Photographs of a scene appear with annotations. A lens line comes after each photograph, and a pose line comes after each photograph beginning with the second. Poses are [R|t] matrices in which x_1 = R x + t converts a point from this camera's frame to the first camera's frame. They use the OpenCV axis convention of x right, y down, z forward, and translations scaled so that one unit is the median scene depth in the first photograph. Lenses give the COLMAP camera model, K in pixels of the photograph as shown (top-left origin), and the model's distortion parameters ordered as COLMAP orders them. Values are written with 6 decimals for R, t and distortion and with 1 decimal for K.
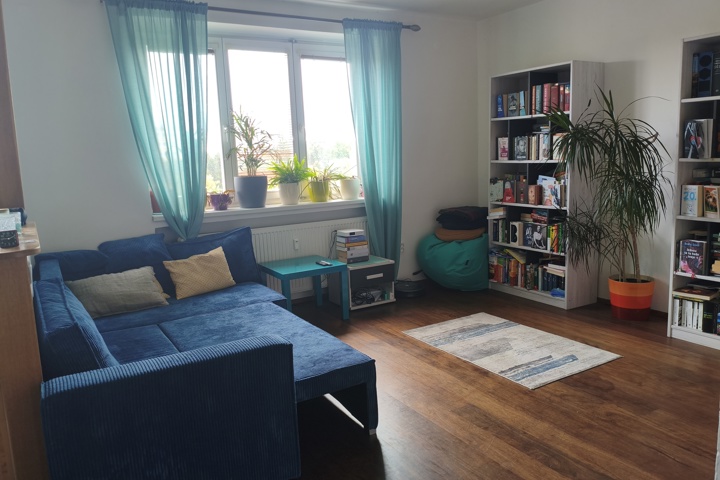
lens RADIAL K [[566.8, 0, 359.7], [0, 566.8, 219.4], [0, 0, 1]] dist [0.069145, -0.108812]
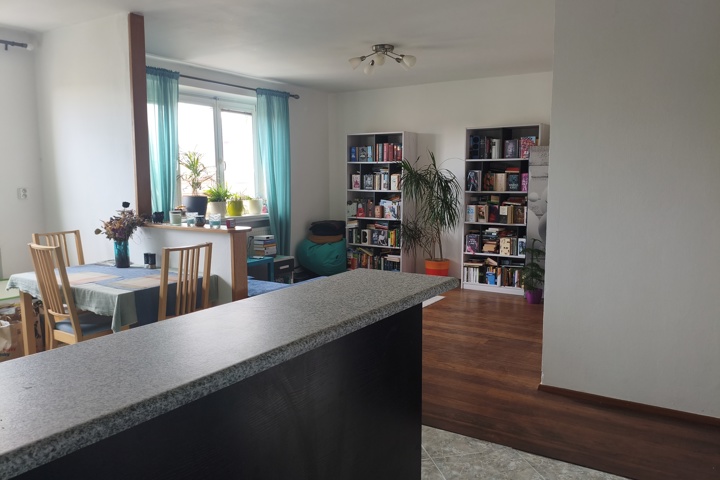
lens RADIAL K [[566.8, 0, 359.7], [0, 566.8, 219.4], [0, 0, 1]] dist [0.069145, -0.108812]
pose [[0.895093, 0.002562, 0.445872, -0.440089], [0.020704, 0.998666, -0.047301, 0.051123], [-0.445398, 0.051570, 0.893846, -0.379962]]
